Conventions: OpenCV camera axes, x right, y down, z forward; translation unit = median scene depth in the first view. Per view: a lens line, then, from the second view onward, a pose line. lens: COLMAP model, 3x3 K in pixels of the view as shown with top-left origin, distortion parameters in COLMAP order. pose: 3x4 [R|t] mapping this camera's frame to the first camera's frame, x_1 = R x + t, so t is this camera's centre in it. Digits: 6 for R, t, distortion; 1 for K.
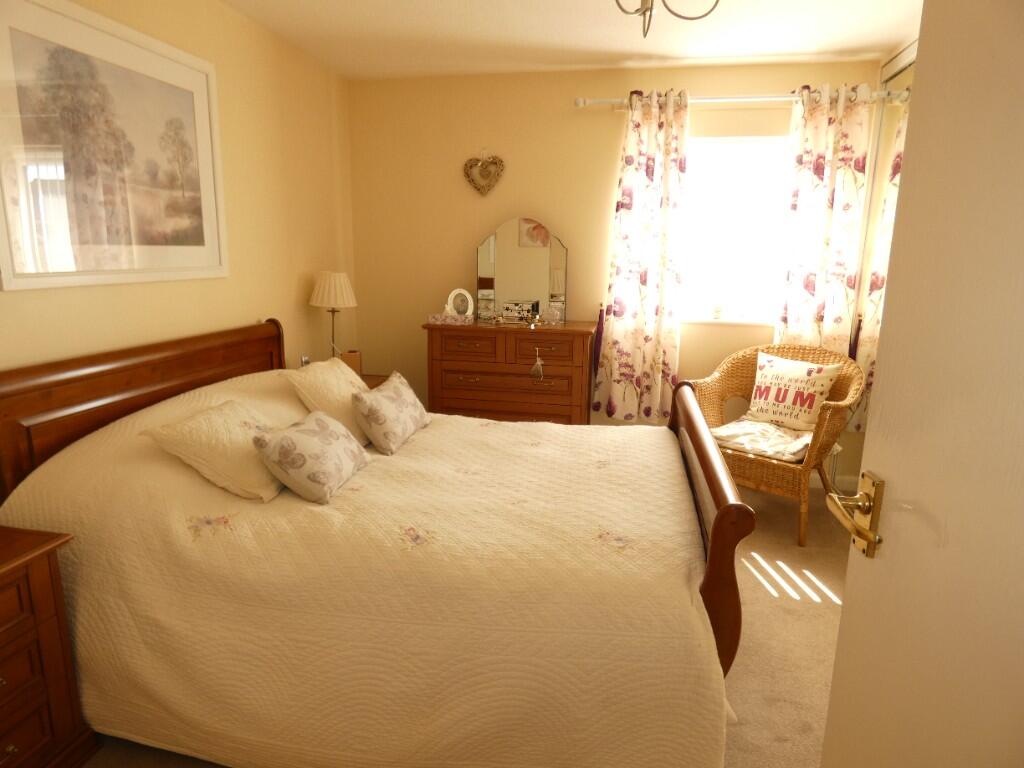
lens RADIAL K [[622.0, 0, 511.5], [0, 622.0, 384.1], [0, 0, 1]] dist [0.000877, -0.000392]
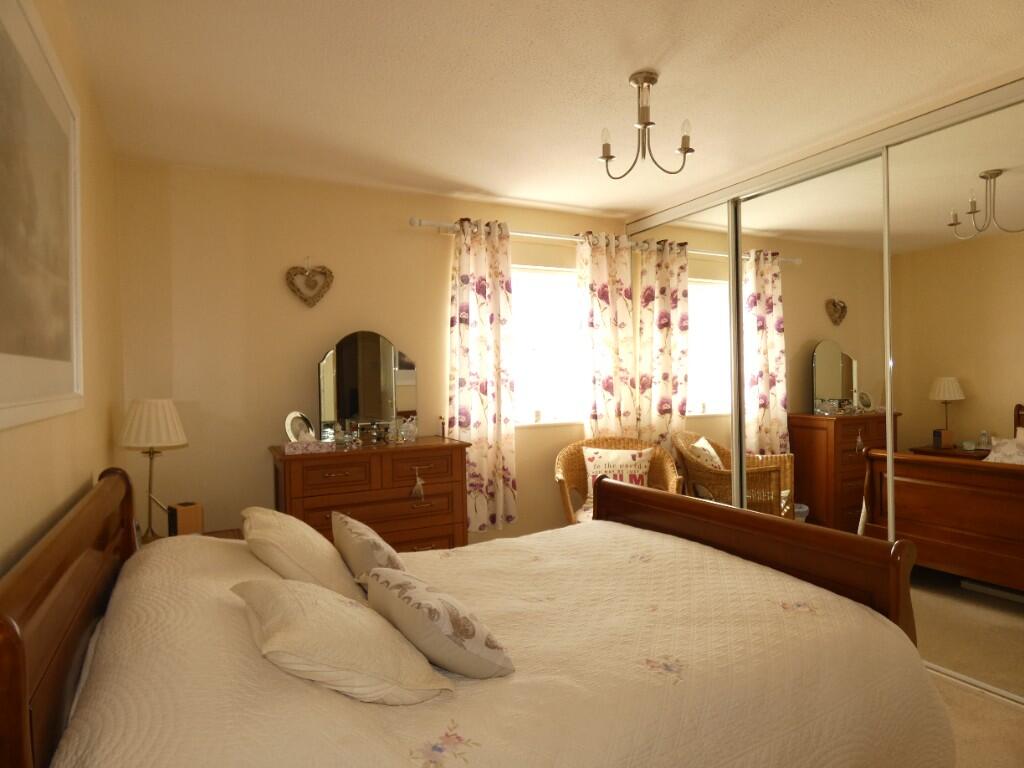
lens RADIAL K [[622.0, 0, 513.9], [0, 622.0, 379.8], [0, 0, 1]] dist [0.000877, -0.000392]
pose [[0.782105, -0.037368, 0.622025, -0.422392], [0.160579, 0.976574, -0.143237, -0.029450], [-0.602102, 0.211910, 0.769784, 0.178445]]
